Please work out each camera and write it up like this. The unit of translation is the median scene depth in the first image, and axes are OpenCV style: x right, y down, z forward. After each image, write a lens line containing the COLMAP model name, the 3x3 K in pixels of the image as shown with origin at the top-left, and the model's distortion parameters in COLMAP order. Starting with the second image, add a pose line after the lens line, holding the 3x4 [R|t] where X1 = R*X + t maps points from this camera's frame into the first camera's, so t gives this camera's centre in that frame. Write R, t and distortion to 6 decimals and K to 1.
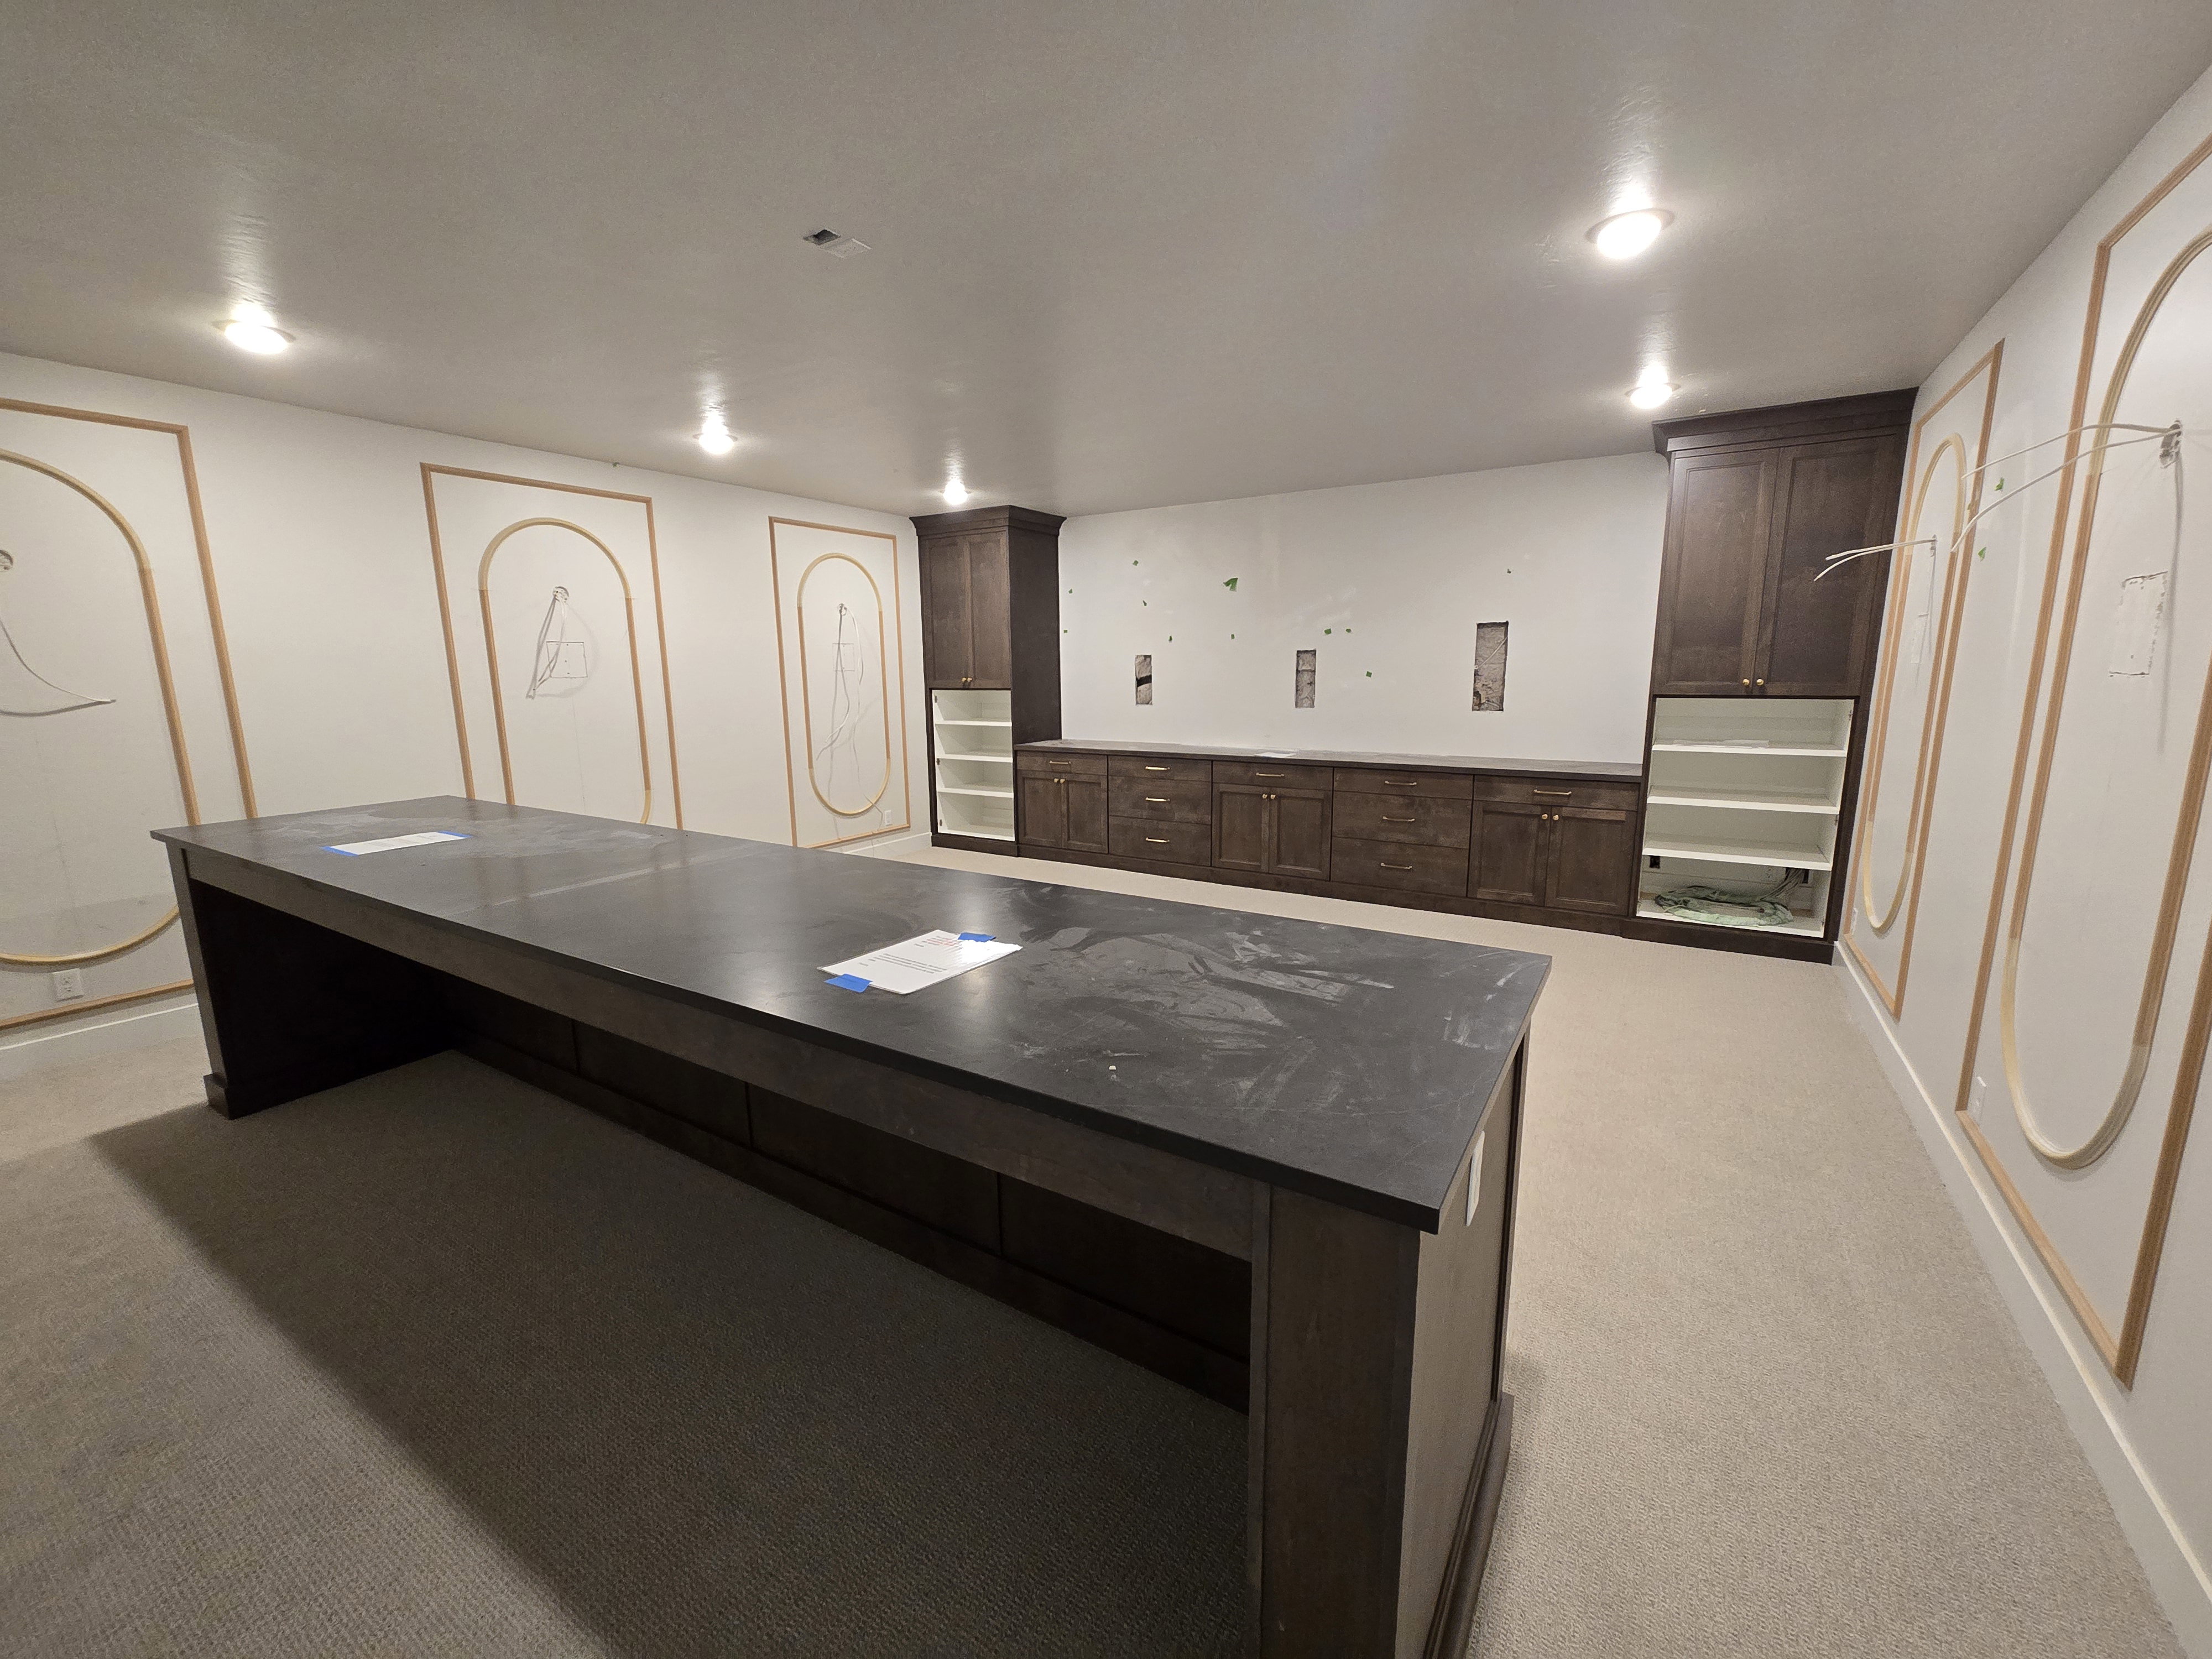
lens RADIAL K [[904.4, 0, 1107.4], [0, 904.4, 830.6], [0, 0, 1]] dist [0.013658, 0.000138]
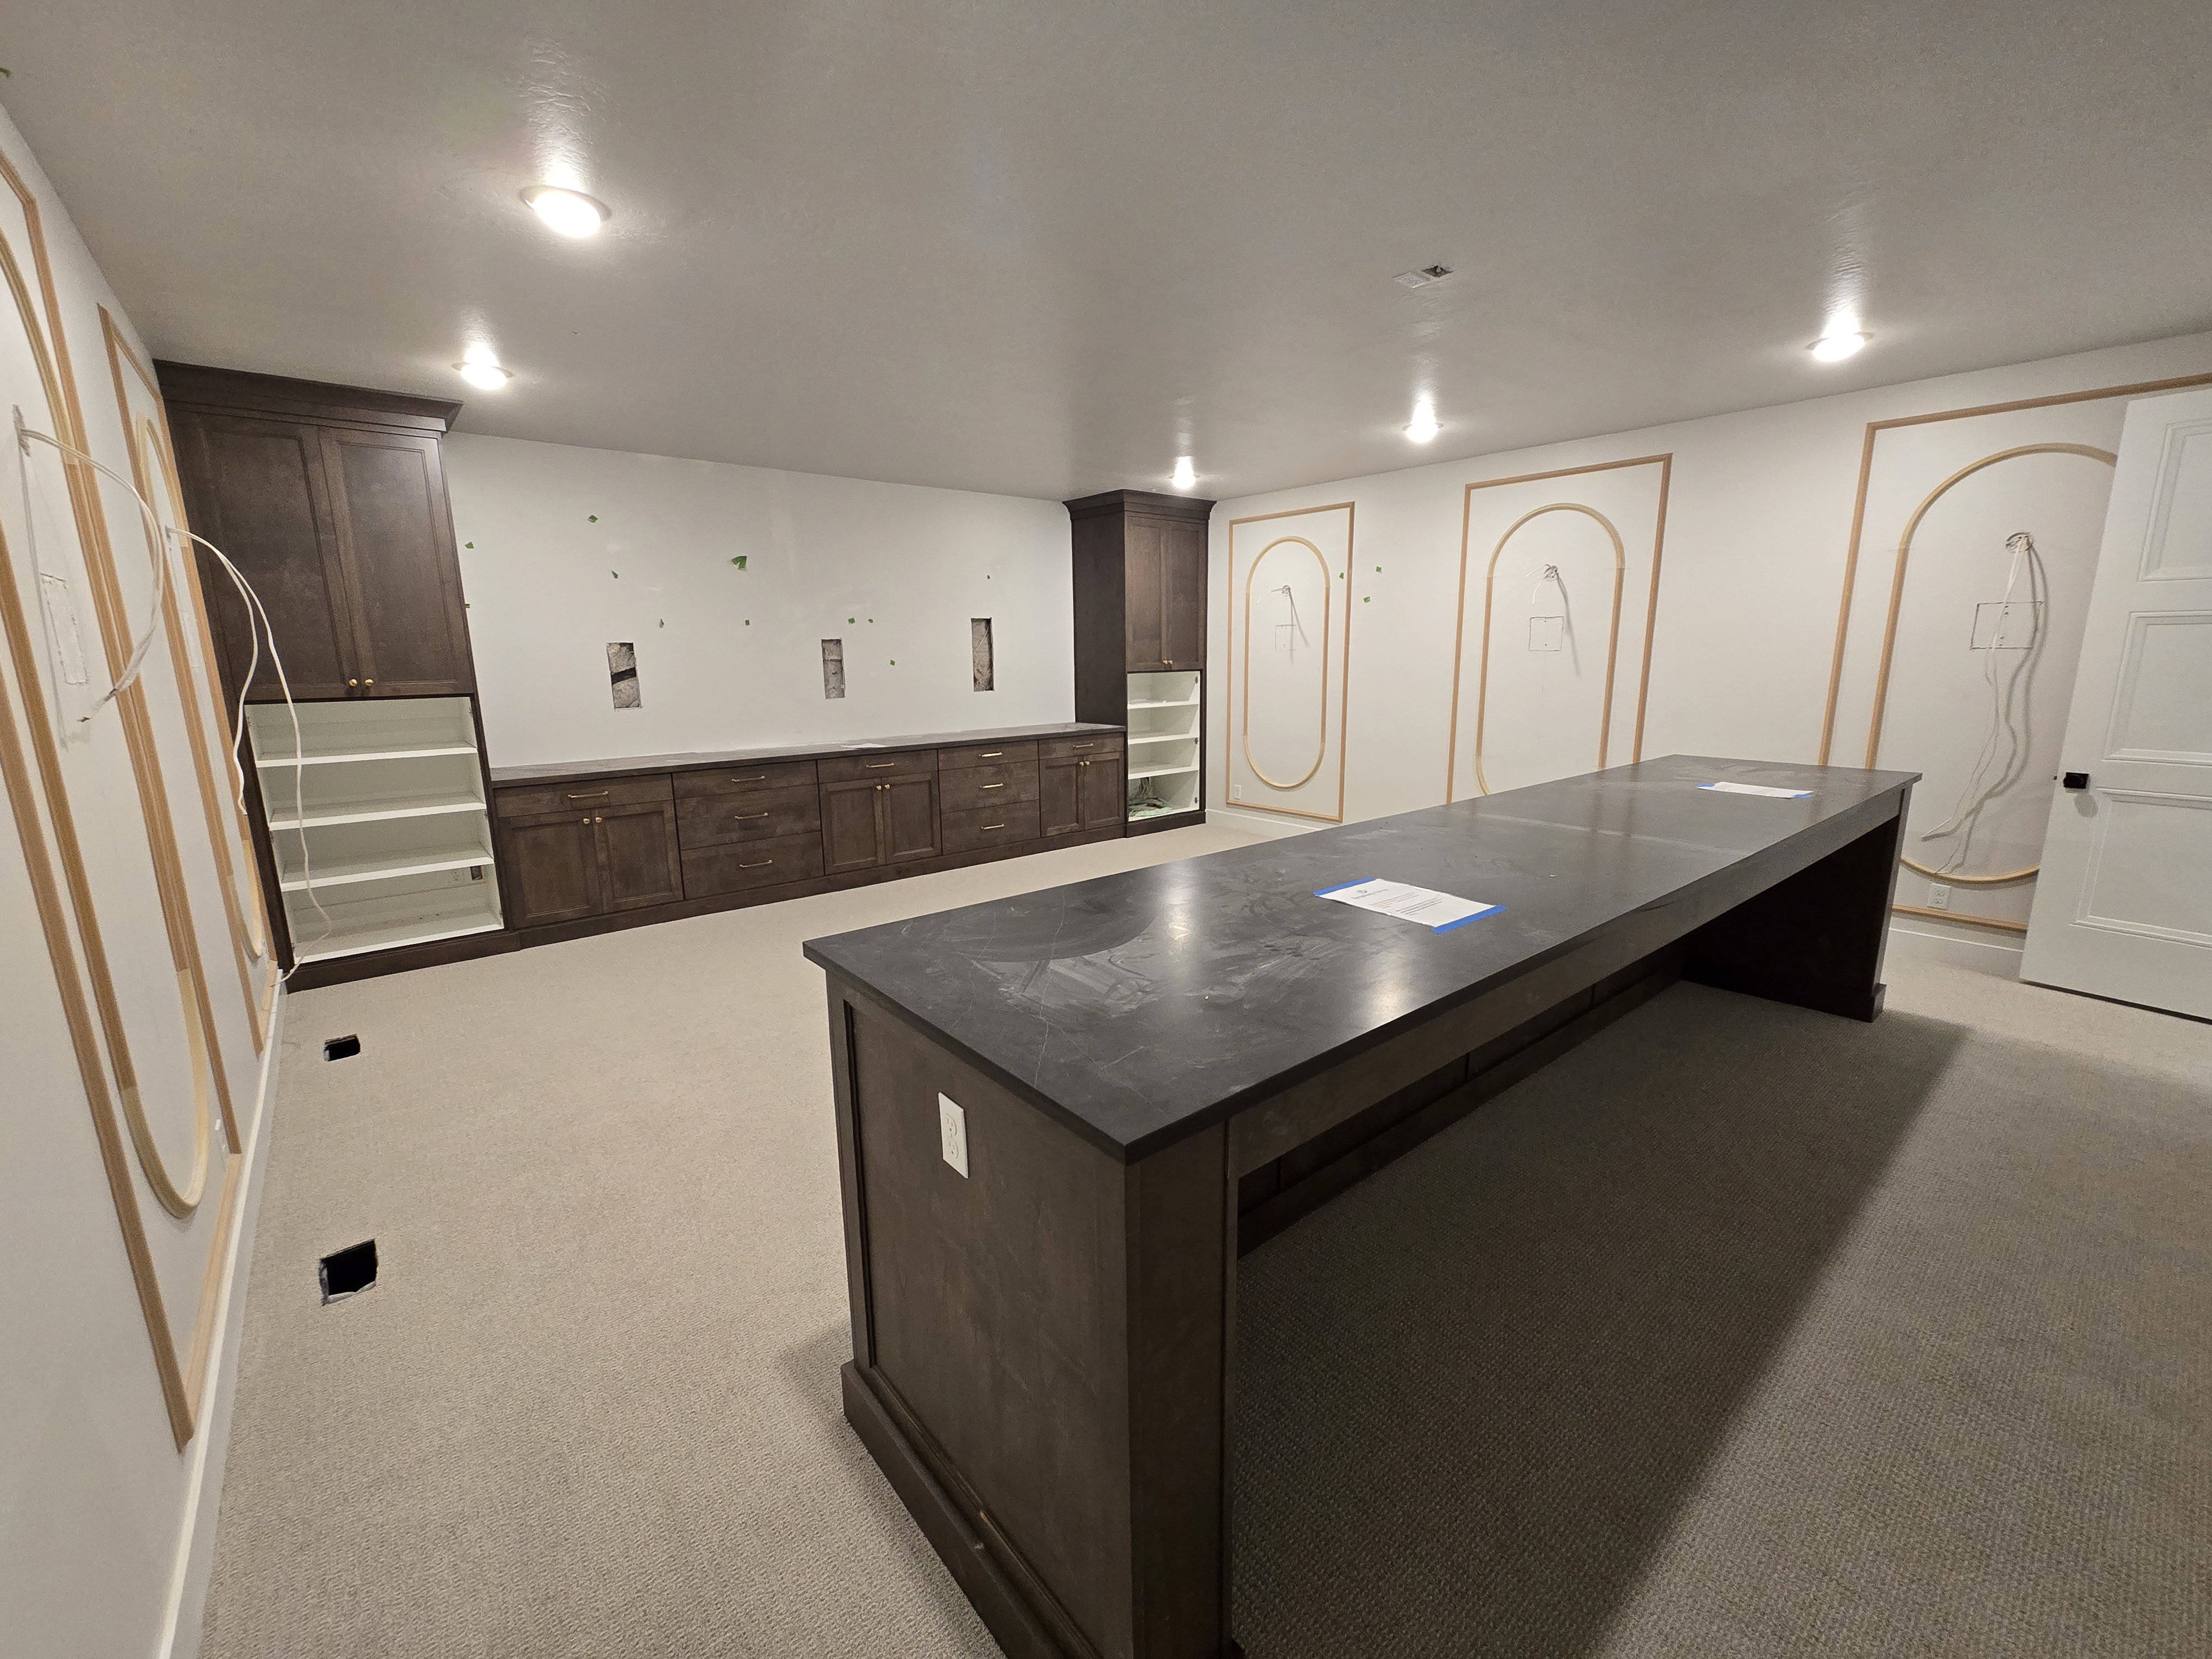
lens RADIAL K [[904.4, 0, 1108.9], [0, 904.4, 825.3], [0, 0, 1]] dist [0.013658, 0.000138]
pose [[0.309324, -0.178247, 0.934102, -0.647538], [0.183149, 0.975053, 0.125413, -0.072696], [-0.933153, 0.132287, 0.334253, 0.429781]]
